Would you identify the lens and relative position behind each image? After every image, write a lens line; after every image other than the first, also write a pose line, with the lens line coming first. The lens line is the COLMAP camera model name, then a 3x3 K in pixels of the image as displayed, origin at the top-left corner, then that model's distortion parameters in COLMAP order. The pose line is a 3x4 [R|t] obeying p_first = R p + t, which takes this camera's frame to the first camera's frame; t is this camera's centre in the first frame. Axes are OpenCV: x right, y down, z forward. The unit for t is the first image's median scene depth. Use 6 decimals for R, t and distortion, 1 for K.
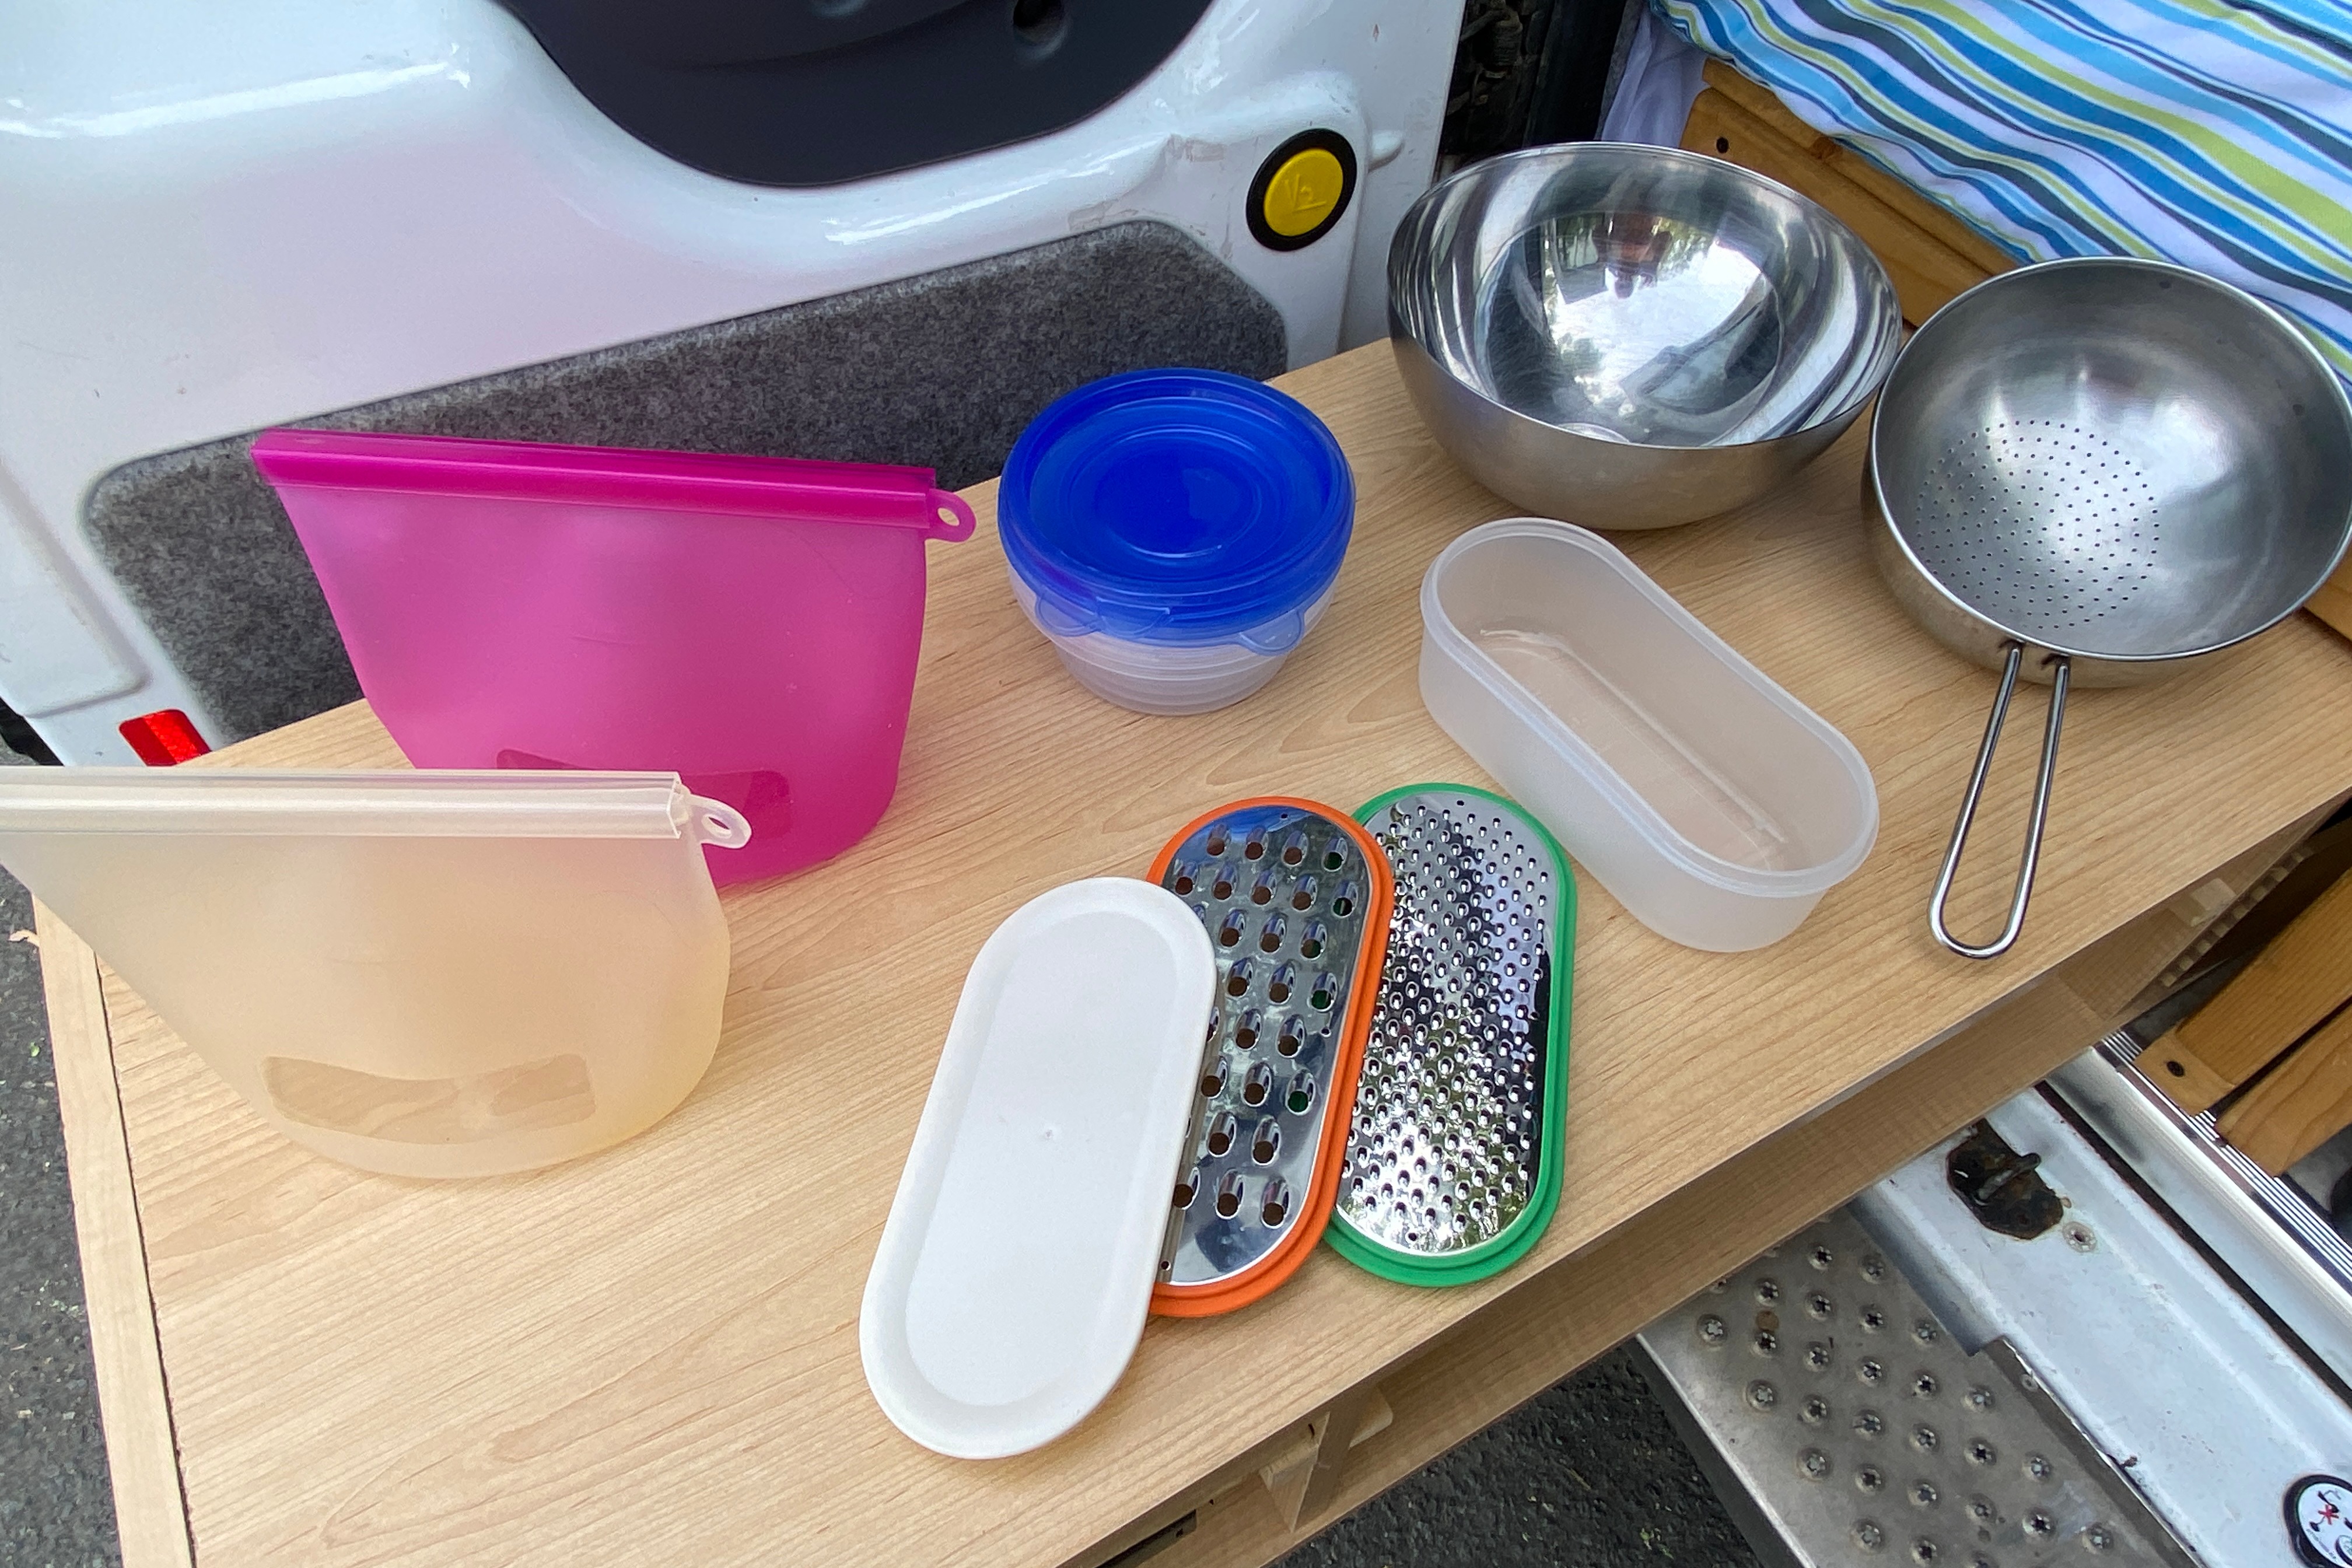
lens RADIAL K [[1503.4, 0, 1186.0], [0, 1503.4, 805.3], [0, 0, 1]] dist [0.047915, -0.052923]
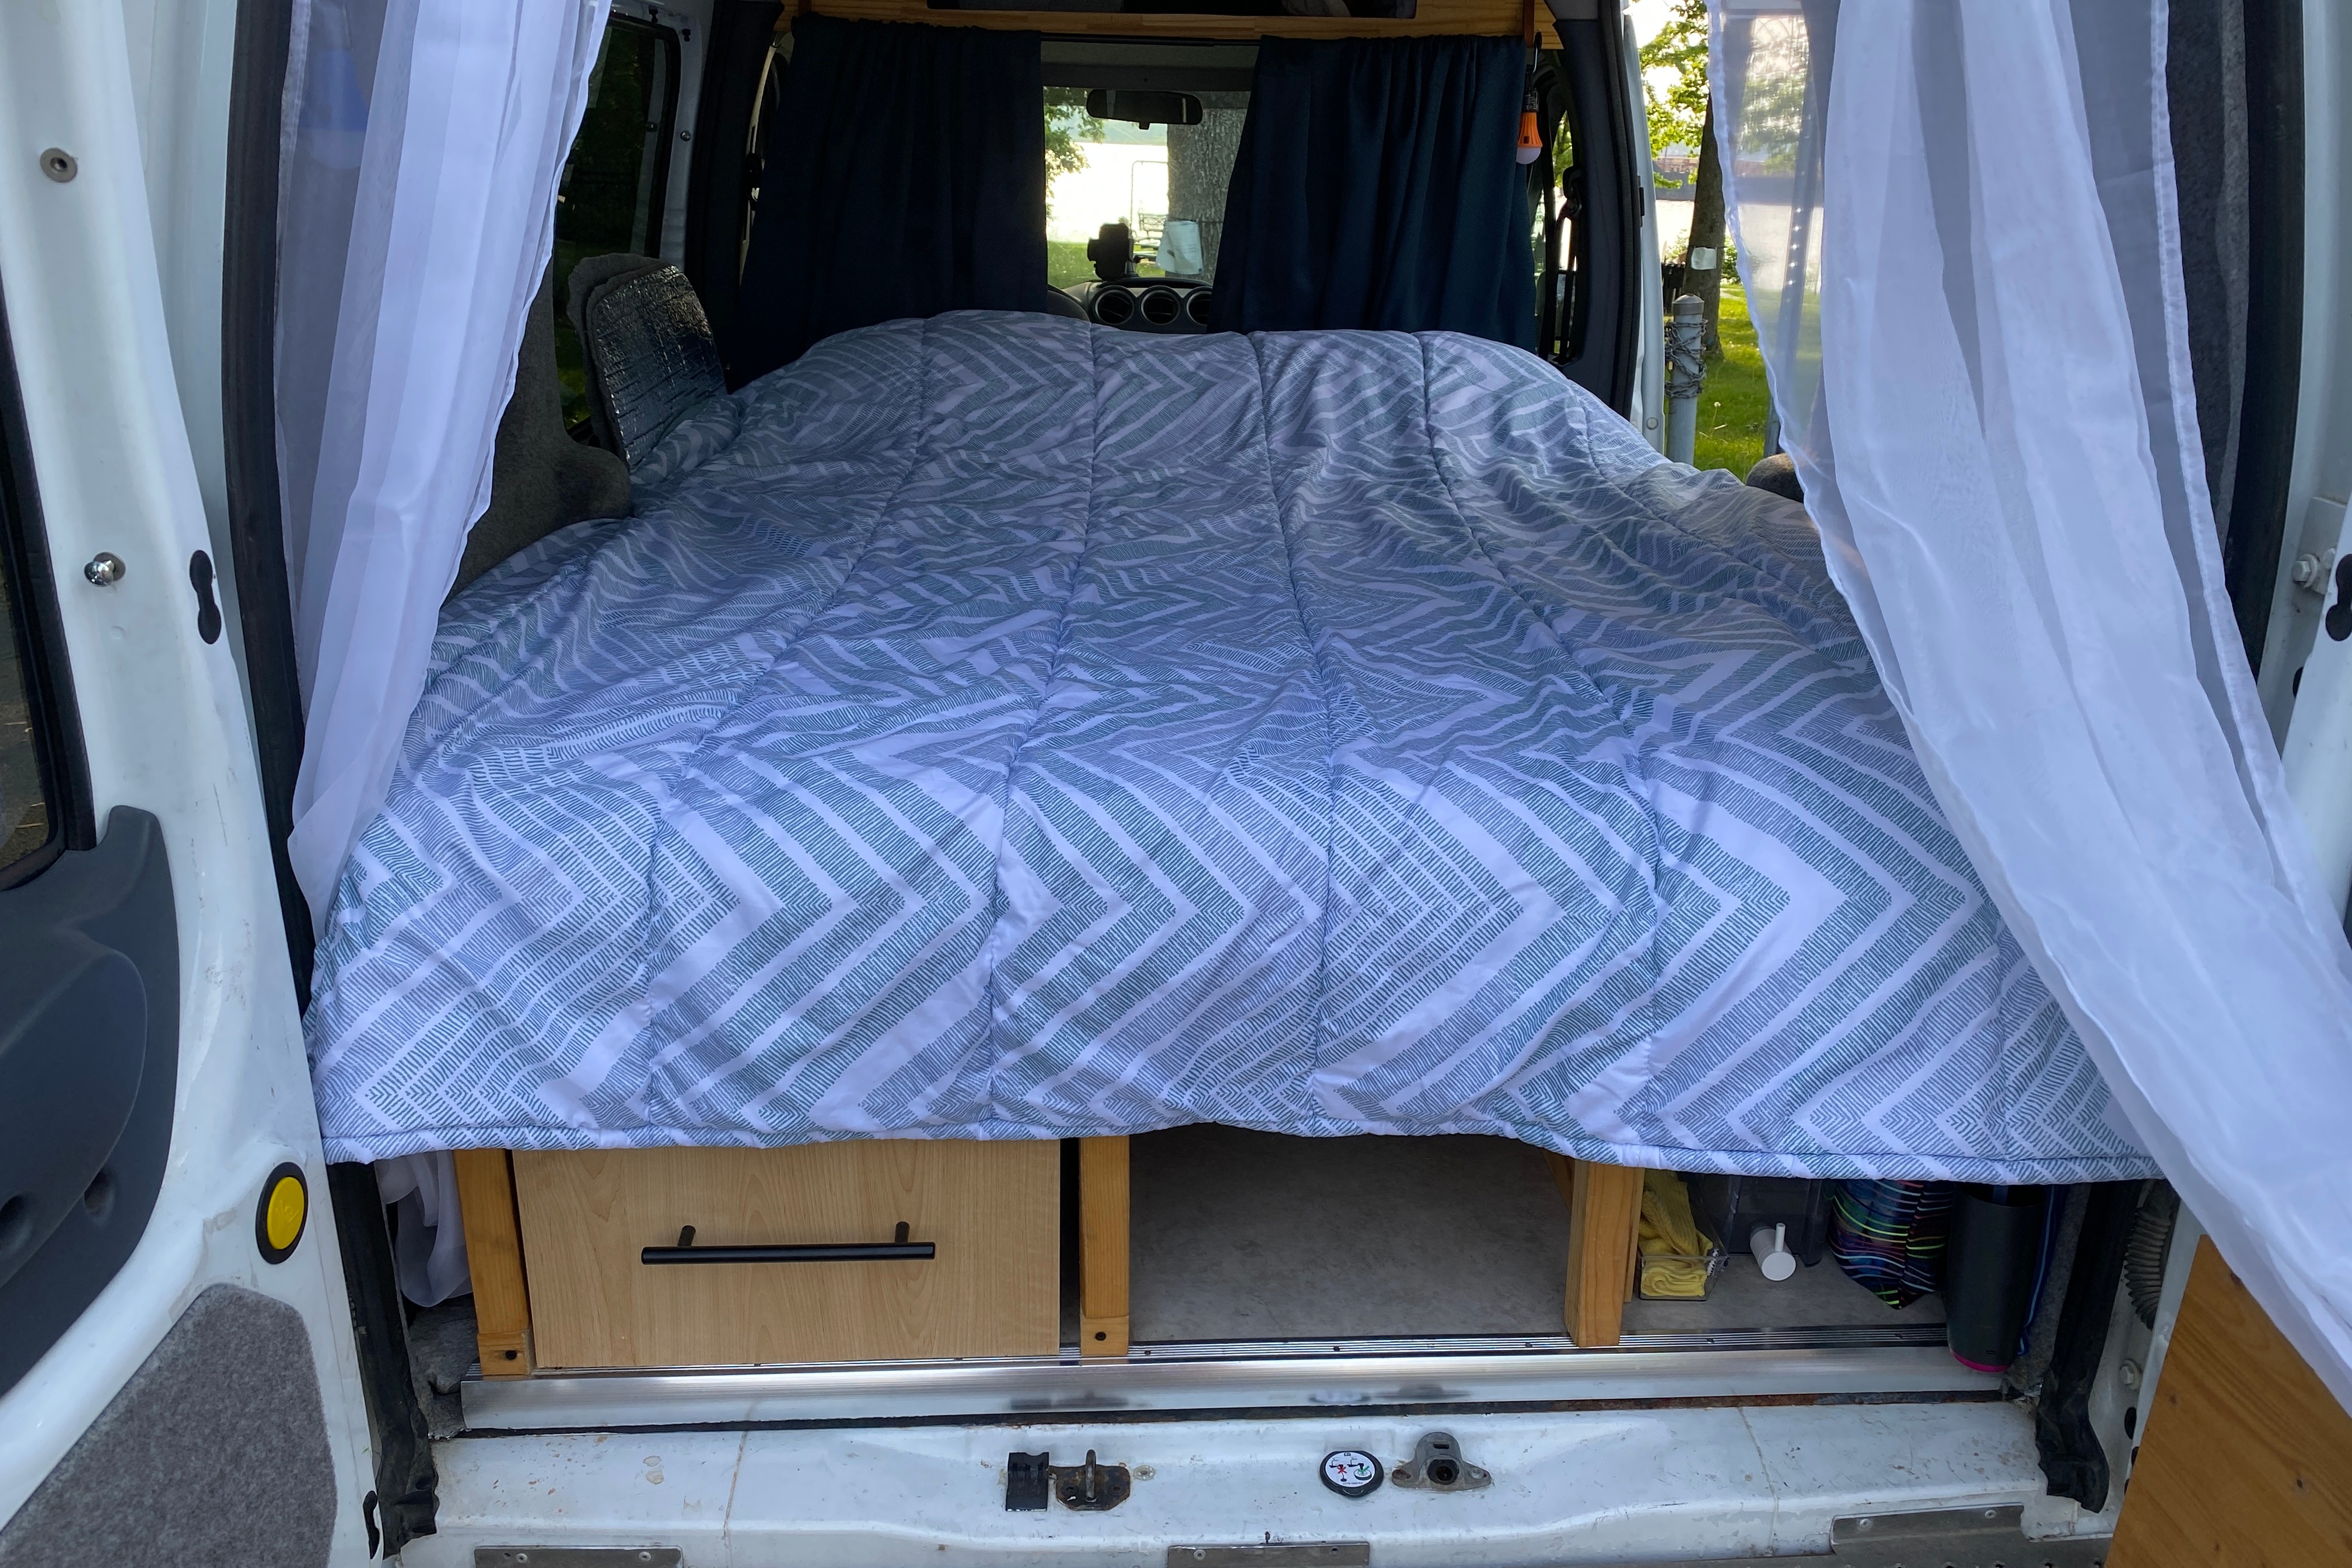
lens RADIAL K [[1785.5, 0, 1186.5], [0, 1785.5, 785.0], [0, 0, 1]] dist [-0.003258, -0.004994]
pose [[0.458779, -0.335316, 0.822852, -0.696122], [0.708338, 0.697115, -0.110854, 0.049107], [-0.536451, 0.633714, 0.557339, -0.476768]]
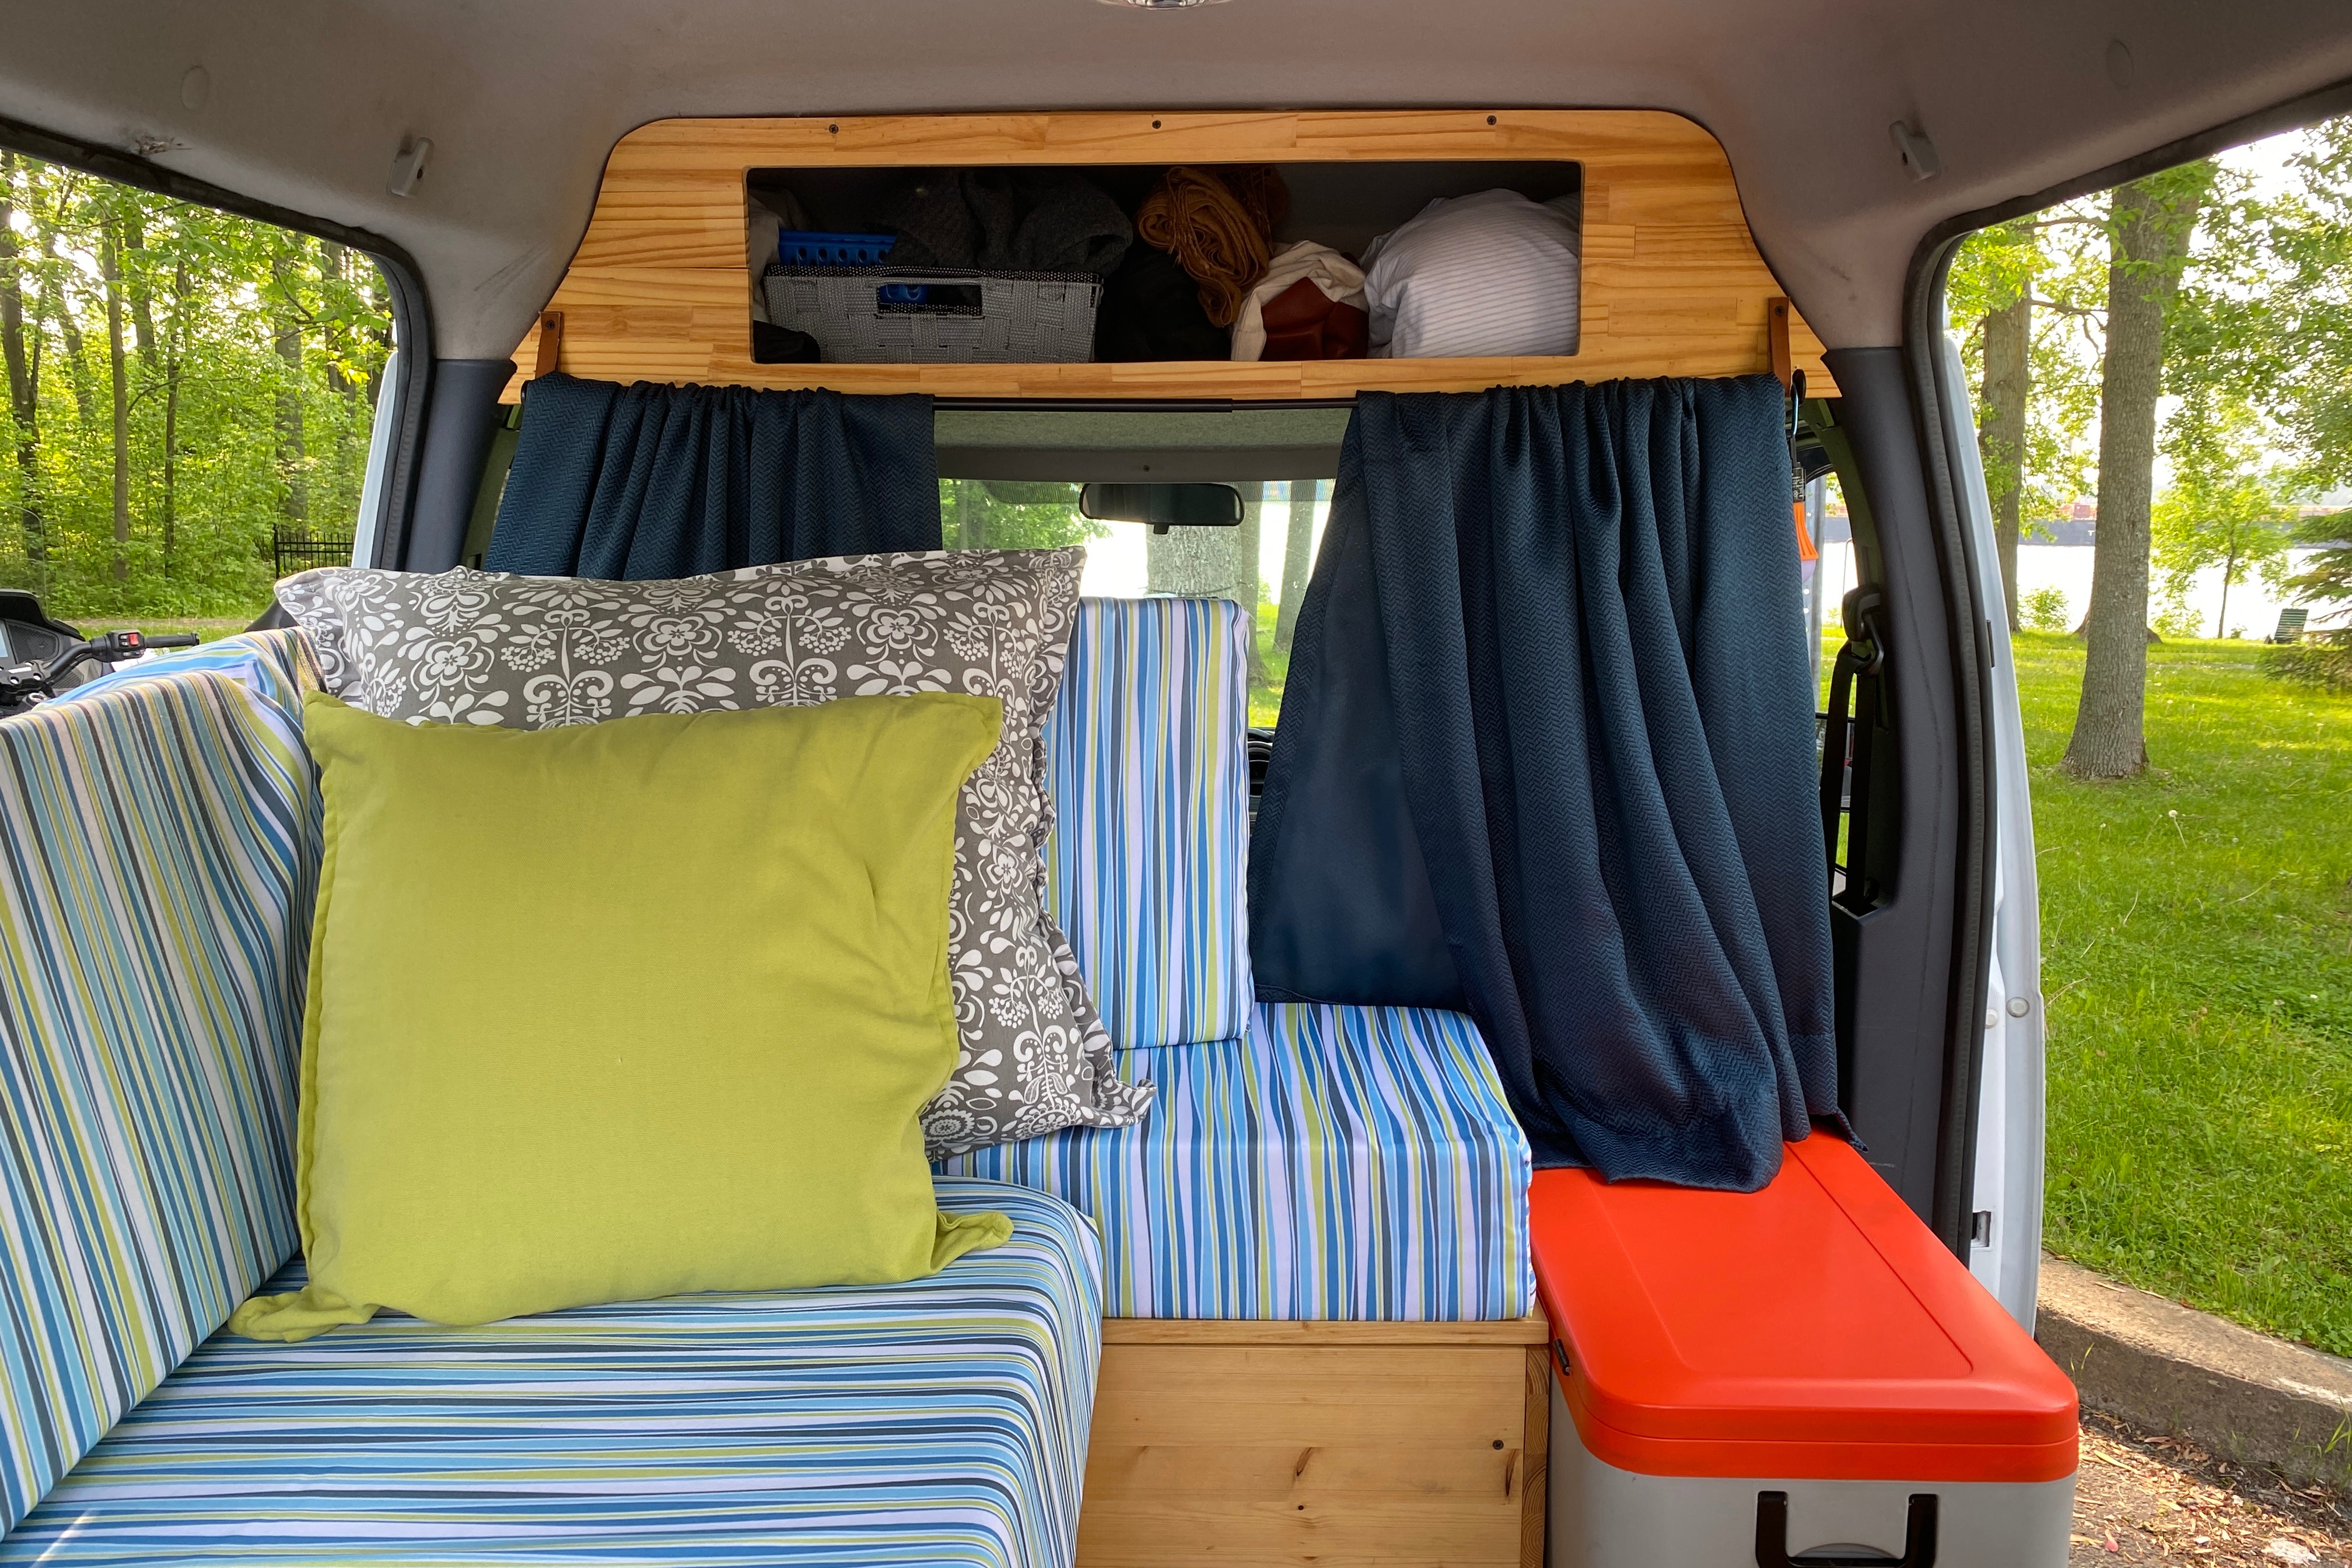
lens RADIAL K [[1794.2, 0, 1169.4], [0, 1794.2, 773.5], [0, 0, 1]] dist [0.033141, -0.032813]
pose [[0.519252, -0.167153, 0.838115, 1.085045], [0.697802, 0.649113, -0.302863, -0.540783], [-0.493407, 0.742100, 0.453692, -0.004966]]
